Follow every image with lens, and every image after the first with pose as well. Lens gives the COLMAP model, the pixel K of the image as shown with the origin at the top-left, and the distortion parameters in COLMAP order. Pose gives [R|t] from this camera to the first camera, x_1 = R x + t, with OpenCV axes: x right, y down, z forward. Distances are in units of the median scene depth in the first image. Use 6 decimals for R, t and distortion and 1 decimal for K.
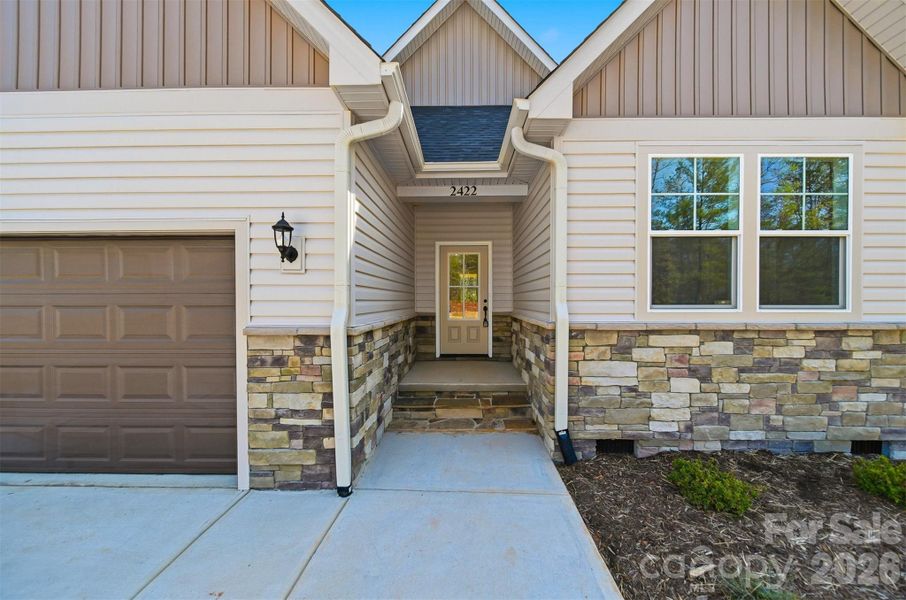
lens RADIAL K [[318.0, 0, 463.8], [0, 318.0, 298.7], [0, 0, 1]] dist [-0.000621, -0.000048]
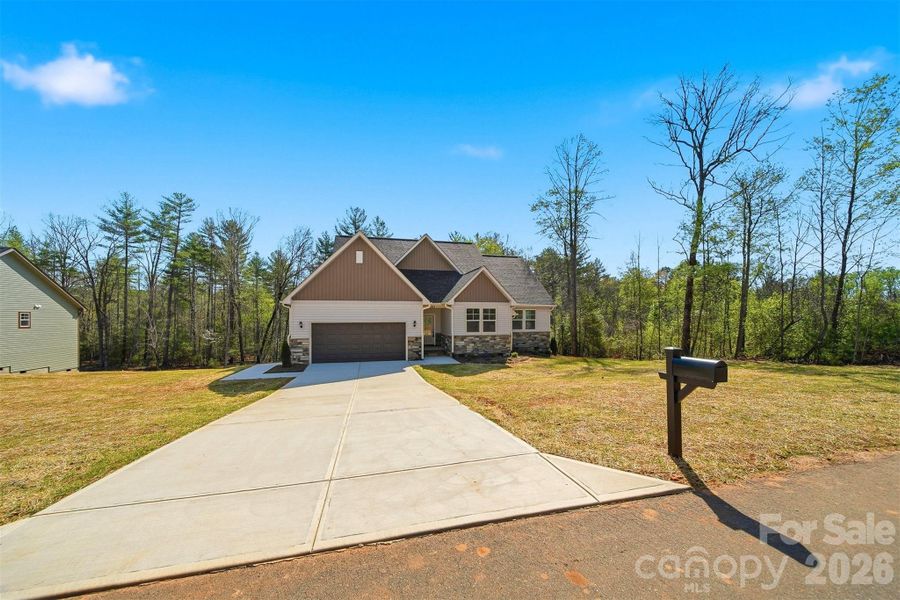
lens RADIAL K [[321.8, 0, 448.1], [0, 321.8, 298.2], [0, 0, 1]] dist [-0.001963, -0.000138]
pose [[0.967458, 0.012048, 0.252745, -1.376571], [0.000452, 0.998782, -0.049342, -0.334499], [-0.253032, 0.047851, 0.966274, -5.072413]]
